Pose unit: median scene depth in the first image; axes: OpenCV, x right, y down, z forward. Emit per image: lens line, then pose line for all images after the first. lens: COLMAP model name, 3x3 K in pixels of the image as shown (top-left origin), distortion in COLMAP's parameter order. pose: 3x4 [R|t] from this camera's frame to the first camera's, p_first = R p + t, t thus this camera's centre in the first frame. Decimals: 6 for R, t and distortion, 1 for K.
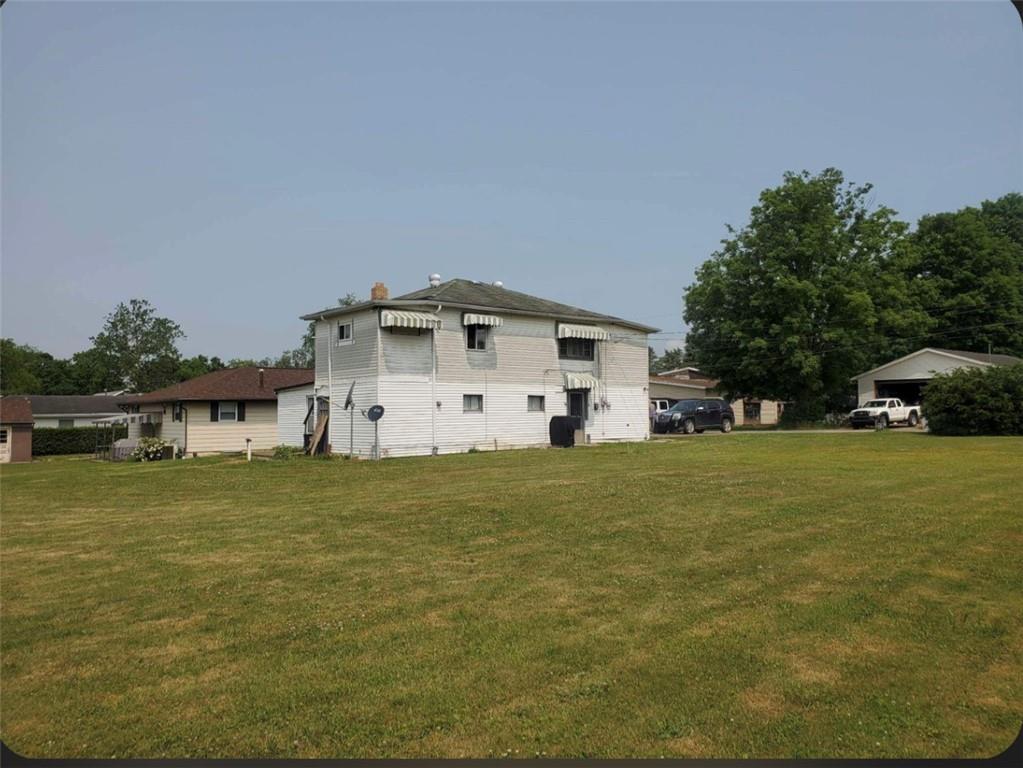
lens RADIAL K [[793.1, 0, 514.4], [0, 793.1, 365.0], [0, 0, 1]] dist [0.072531, -0.004557]
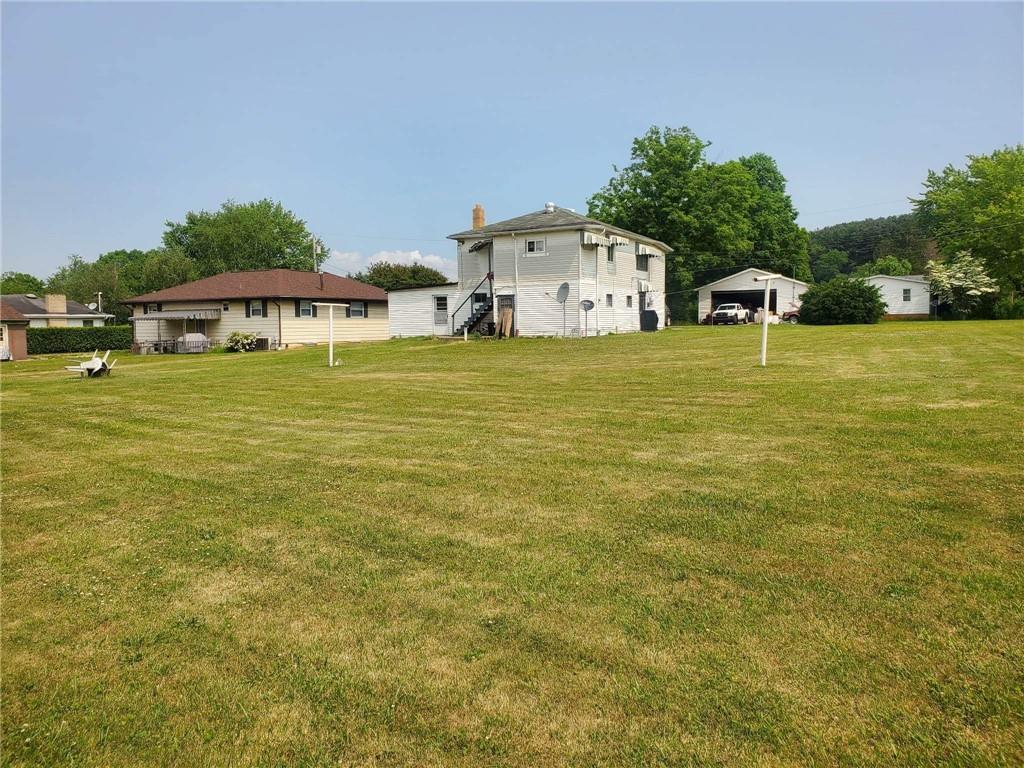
lens RADIAL K [[793.8, 0, 514.9], [0, 793.8, 365.0], [0, 0, 1]] dist [0.072531, -0.004557]
pose [[0.921068, -0.022488, 0.388753, -0.683864], [-0.019598, 0.994389, 0.103954, 0.017094], [-0.388909, -0.103367, 0.915459, -0.208452]]
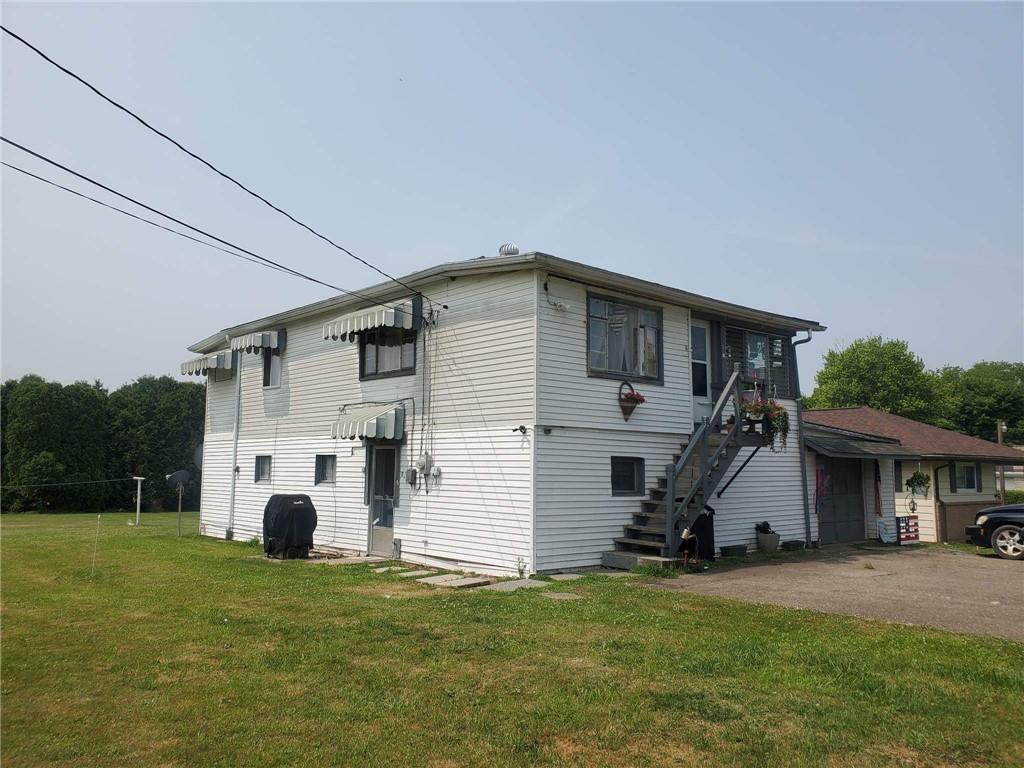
lens RADIAL K [[793.8, 0, 514.9], [0, 793.8, 365.0], [0, 0, 1]] dist [0.072531, -0.004557]
pose [[0.057790, -0.132412, -0.989509, 0.567514], [0.035564, 0.990809, -0.130509, 0.051739], [0.997695, -0.027649, 0.061968, 1.061839]]
